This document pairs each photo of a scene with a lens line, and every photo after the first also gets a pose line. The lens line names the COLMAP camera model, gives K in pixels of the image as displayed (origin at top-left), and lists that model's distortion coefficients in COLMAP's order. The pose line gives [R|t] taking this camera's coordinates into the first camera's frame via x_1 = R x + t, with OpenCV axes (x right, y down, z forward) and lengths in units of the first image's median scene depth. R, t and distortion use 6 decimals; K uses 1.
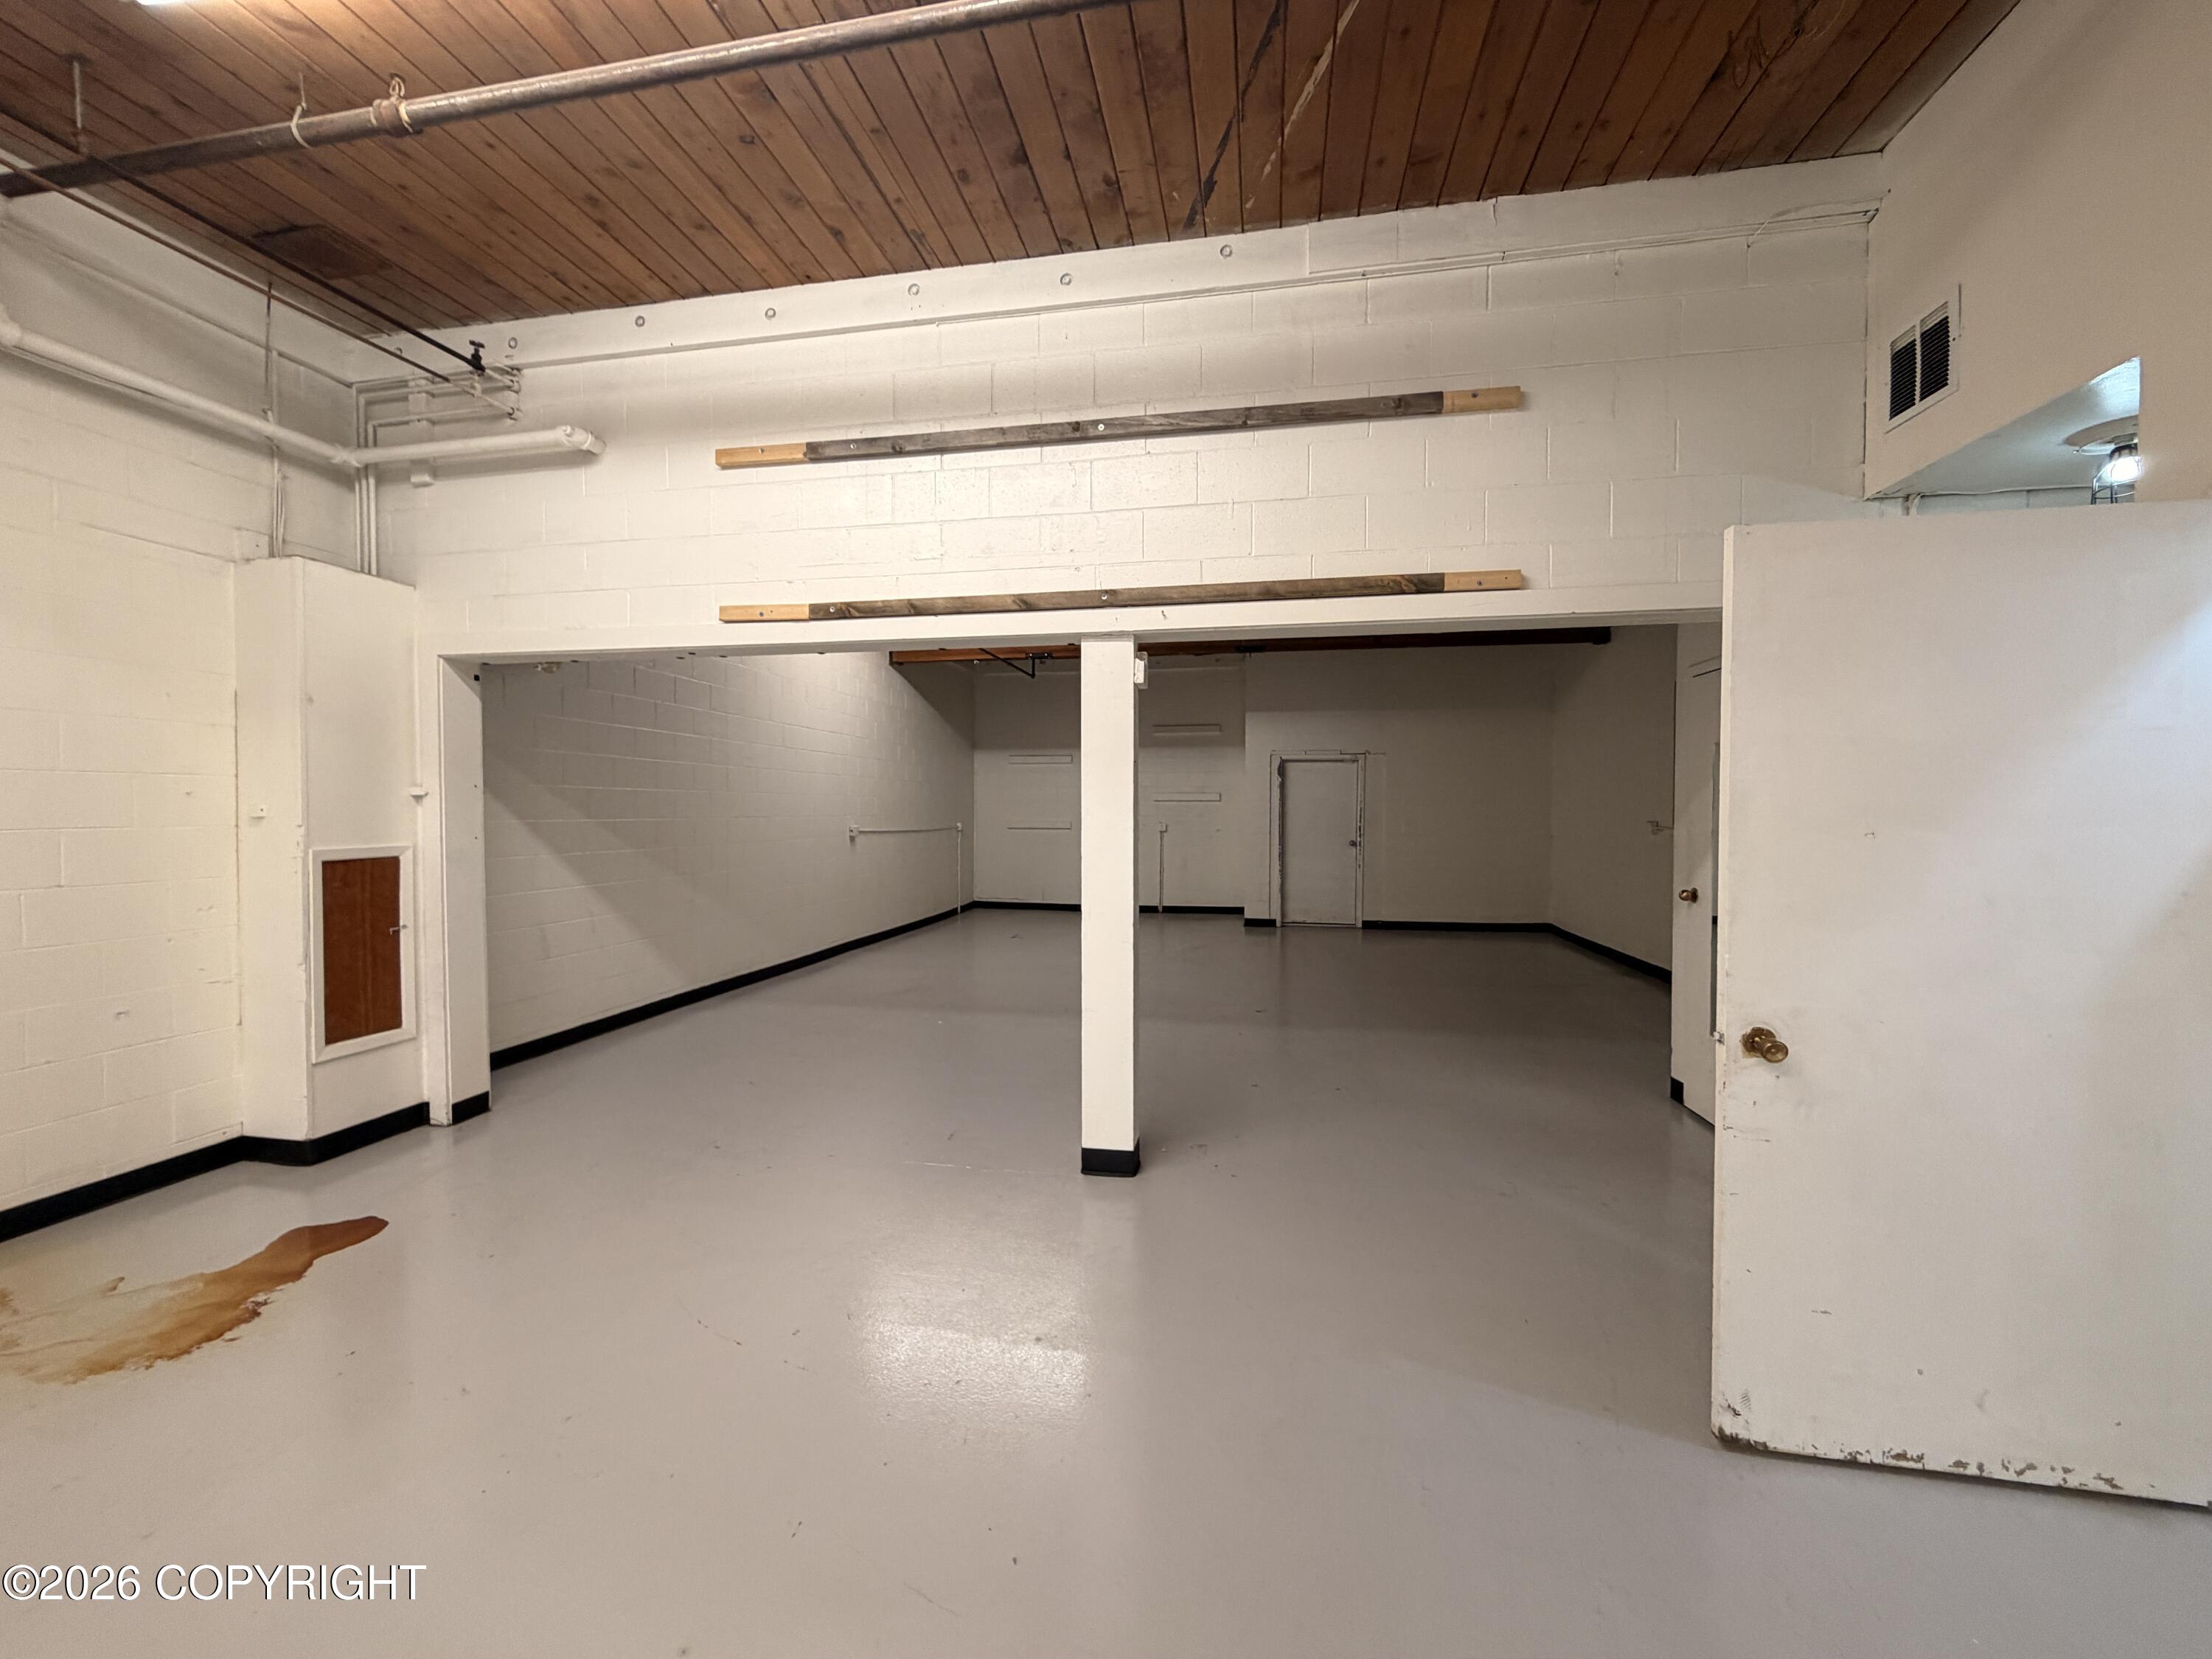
lens RADIAL K [[882.3, 0, 1097.7], [0, 882.3, 823.9], [0, 0, 1]] dist [-0.001640, -0.000070]
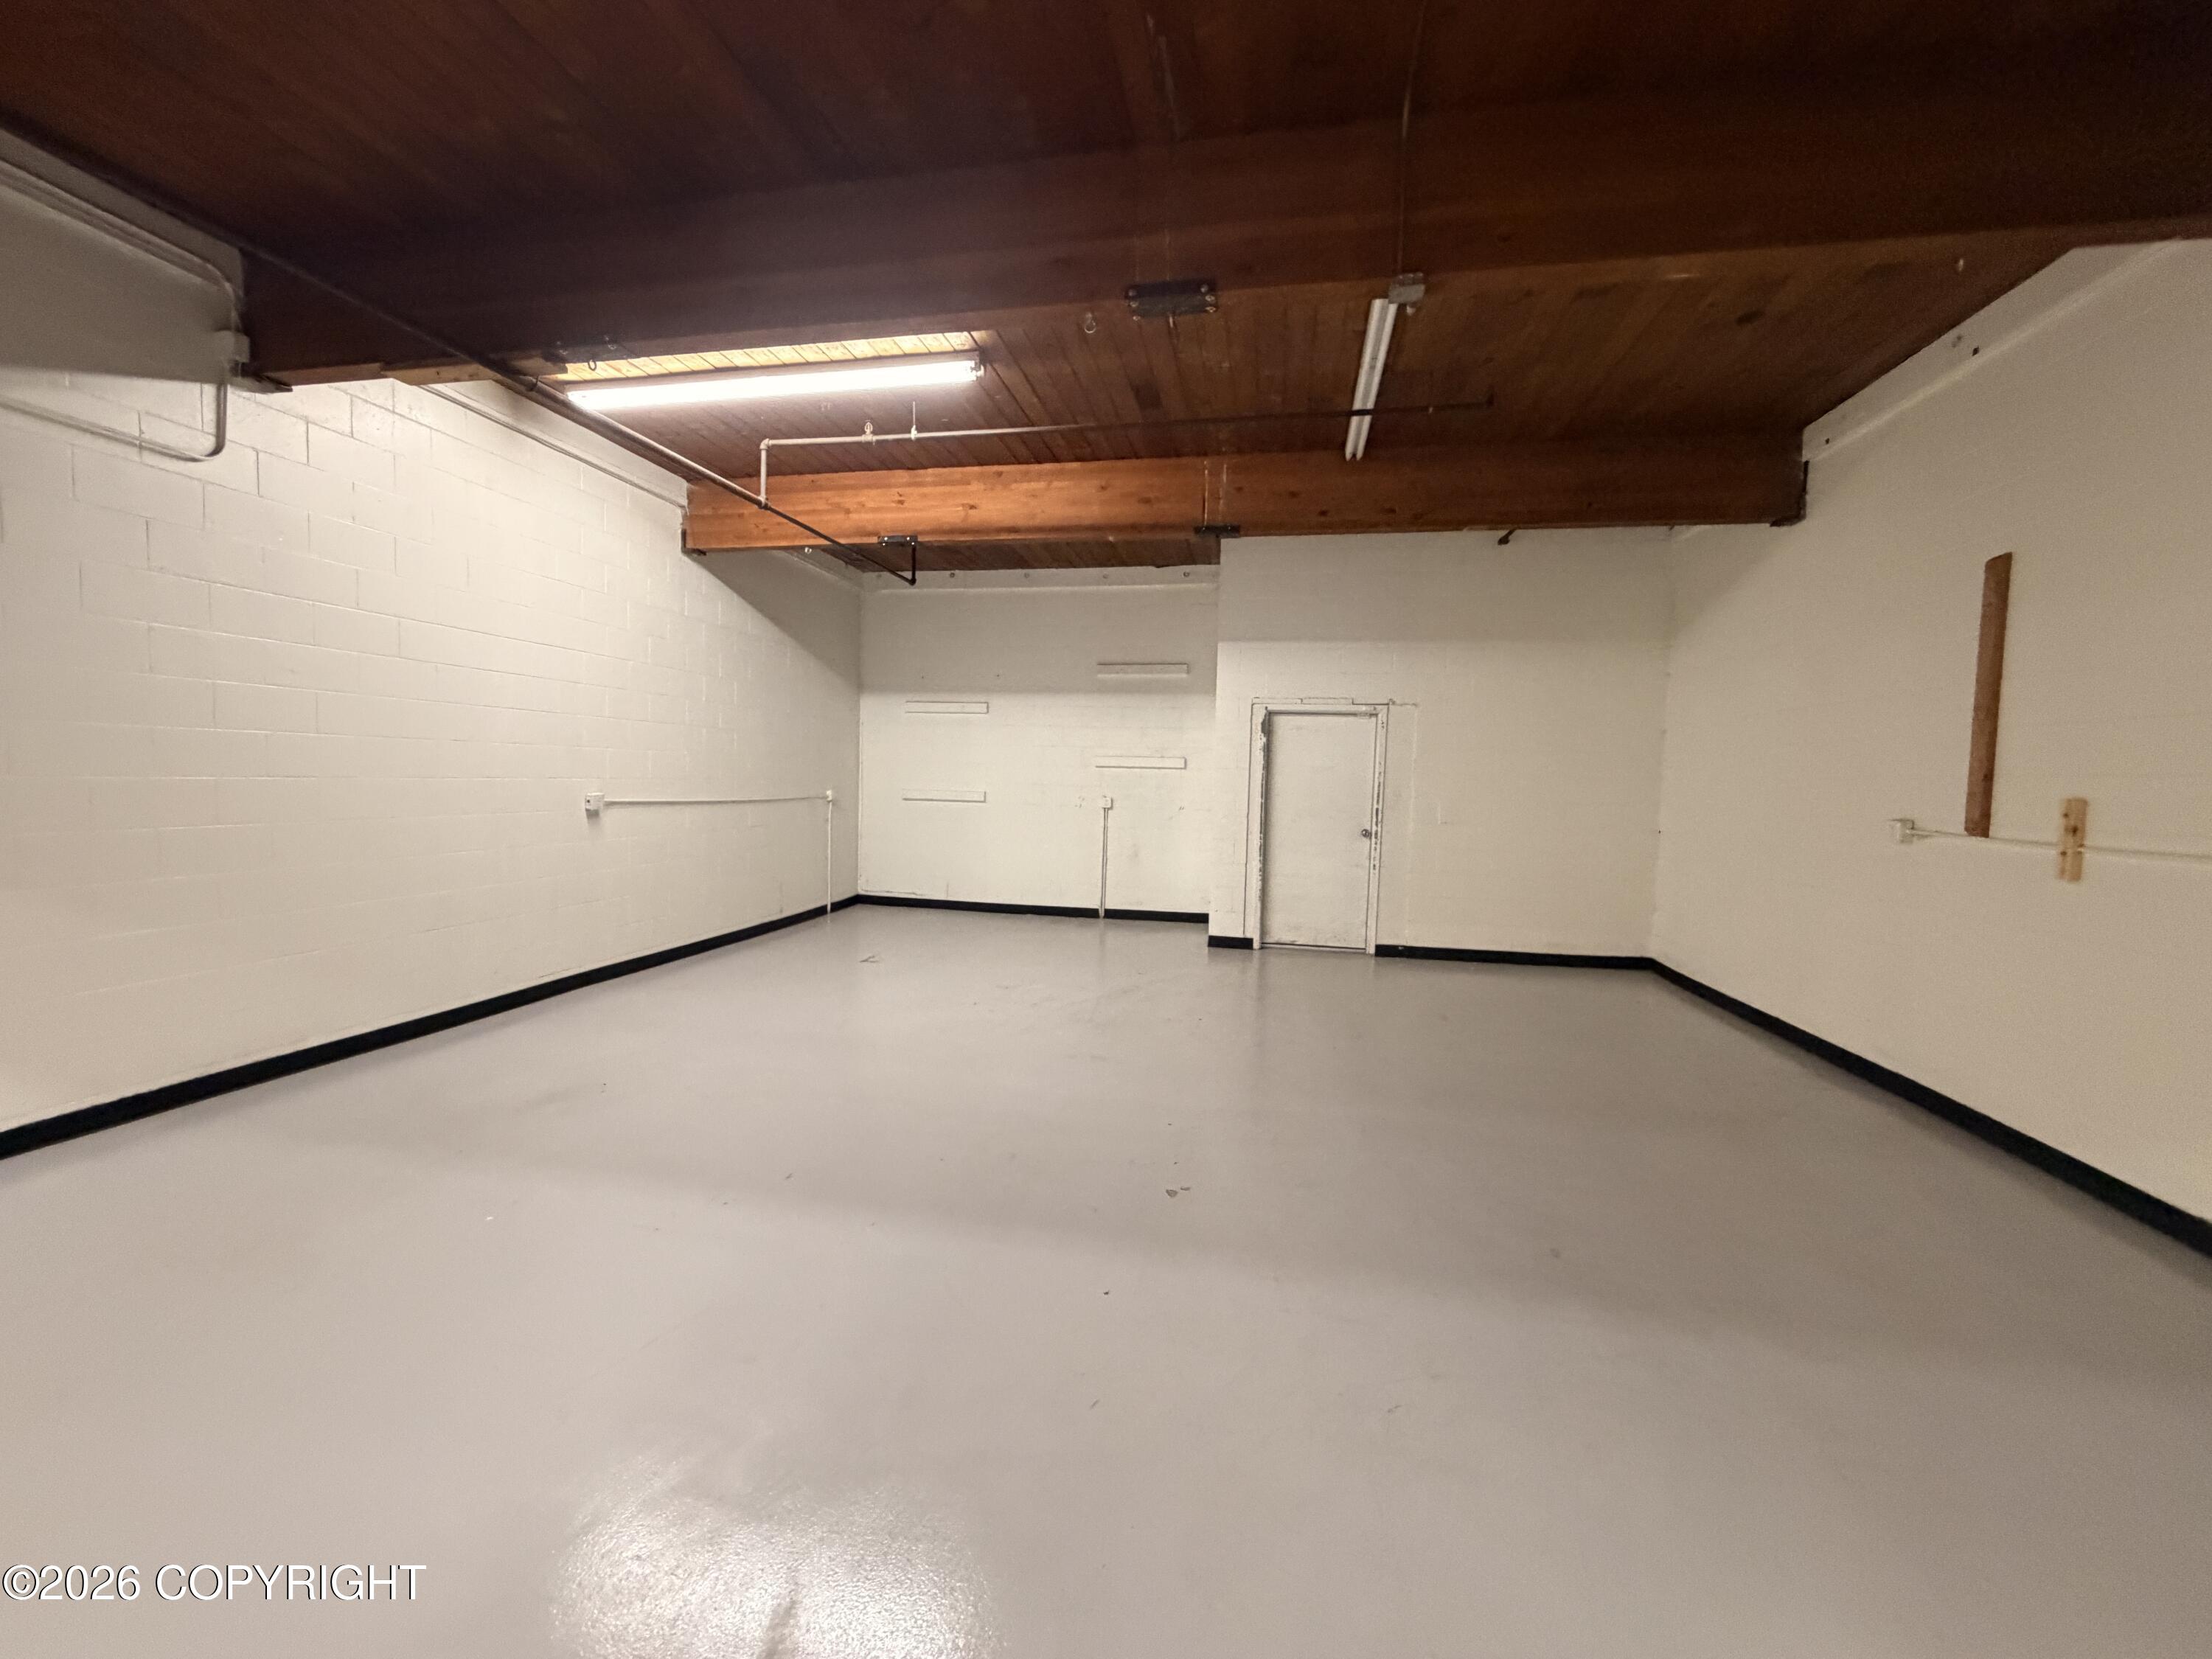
lens RADIAL K [[882.3, 0, 1097.7], [0, 882.3, 823.9], [0, 0, 1]] dist [-0.001640, -0.000070]
pose [[0.999724, 0.022877, -0.005260, 0.079692], [-0.022662, 0.999025, 0.037882, -0.007099], [0.006121, -0.037753, 0.999268, 0.298019]]
